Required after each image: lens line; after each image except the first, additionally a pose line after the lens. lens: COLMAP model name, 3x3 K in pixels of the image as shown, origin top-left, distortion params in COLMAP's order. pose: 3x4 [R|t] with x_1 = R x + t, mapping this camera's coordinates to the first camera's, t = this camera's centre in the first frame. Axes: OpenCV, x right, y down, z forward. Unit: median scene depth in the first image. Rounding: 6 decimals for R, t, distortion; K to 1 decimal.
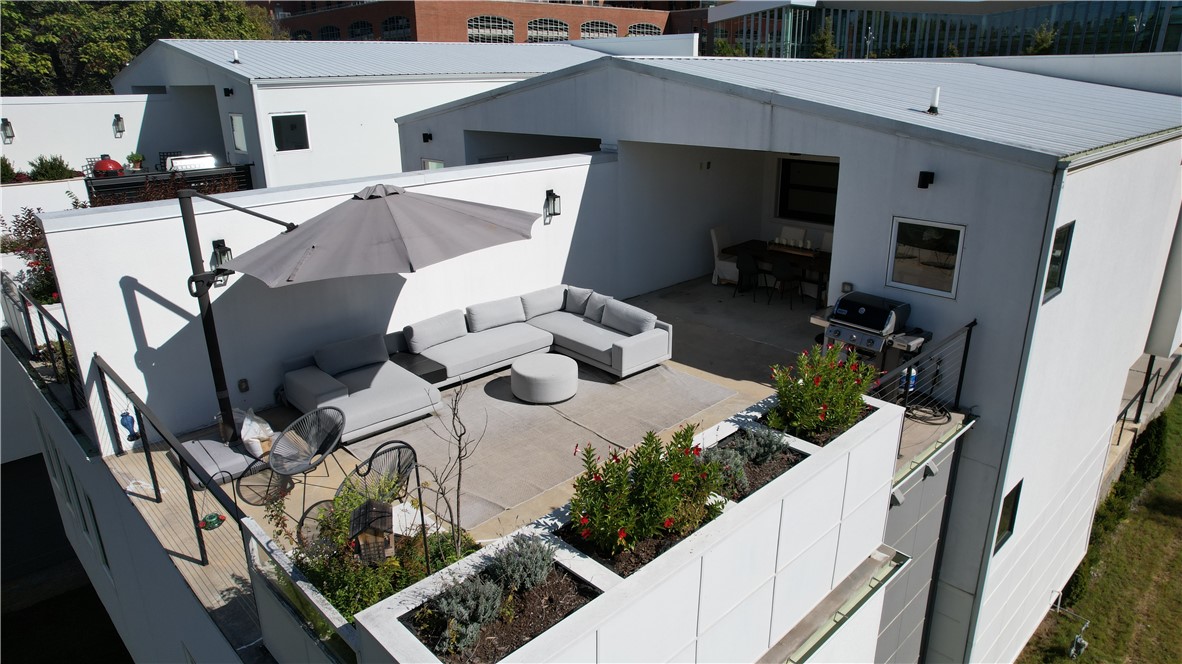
lens RADIAL K [[741.3, 0, 610.6], [0, 741.3, 332.1], [0, 0, 1]] dist [-0.092634, 0.084165]
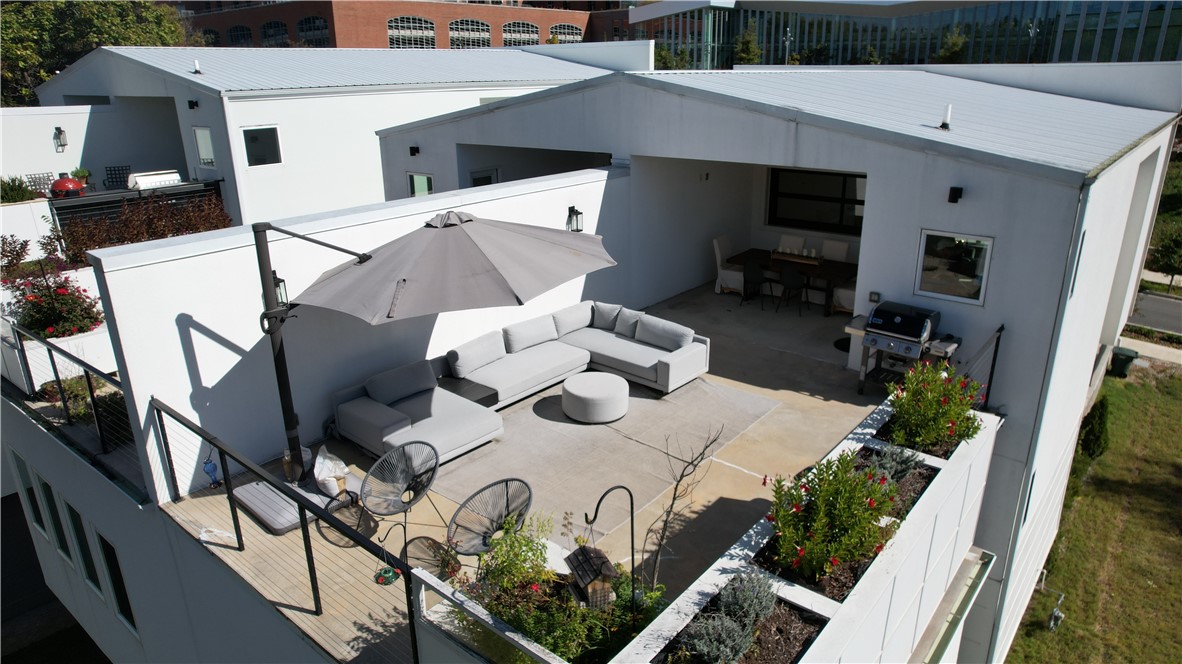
lens RADIAL K [[741.3, 0, 610.6], [0, 741.3, 332.1], [0, 0, 1]] dist [-0.092634, 0.084165]
pose [[0.994320, -0.036242, 0.100071, -0.140656], [0.036195, 0.999342, 0.002288, -0.023532], [-0.100088, 0.001347, 0.994978, -0.001678]]
